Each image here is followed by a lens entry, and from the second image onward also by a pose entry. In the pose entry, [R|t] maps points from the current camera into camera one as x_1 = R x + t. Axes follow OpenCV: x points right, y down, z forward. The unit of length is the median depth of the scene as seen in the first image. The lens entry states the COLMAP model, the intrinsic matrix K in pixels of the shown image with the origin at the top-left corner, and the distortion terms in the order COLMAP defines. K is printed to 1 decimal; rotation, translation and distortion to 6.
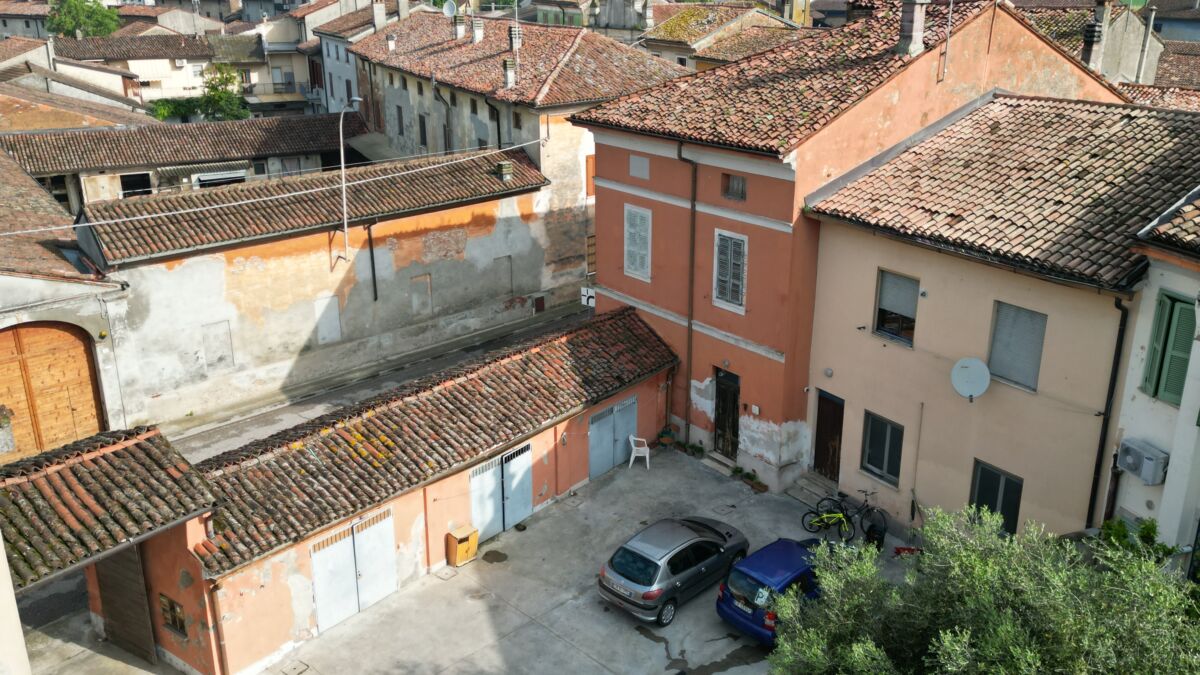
lens RADIAL K [[1013.4, 0, 600.1], [0, 1013.4, 333.7], [0, 0, 1]] dist [0.078874, -0.013213]
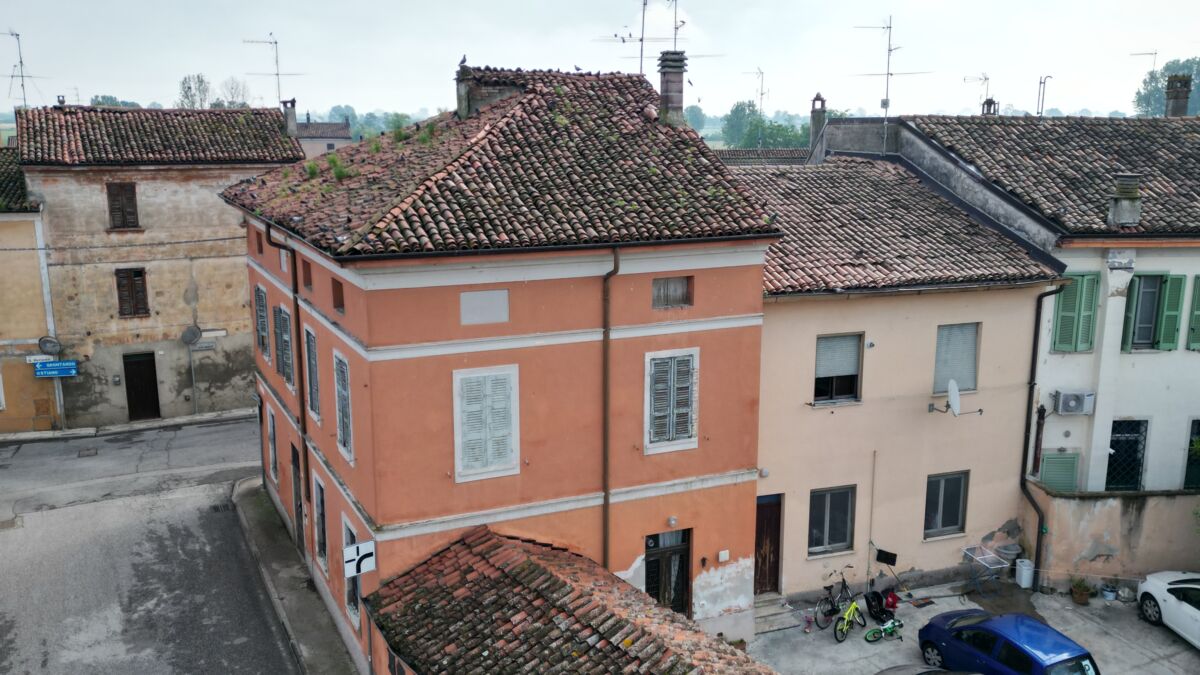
lens RADIAL K [[1013.4, 0, 602.0], [0, 1013.4, 335.0], [0, 0, 1]] dist [0.078874, -0.013213]
pose [[0.245195, -0.198989, 0.948832, -0.580888], [0.321525, 0.940008, 0.114051, -0.204867], [-0.914604, 0.277108, 0.294465, 0.778812]]
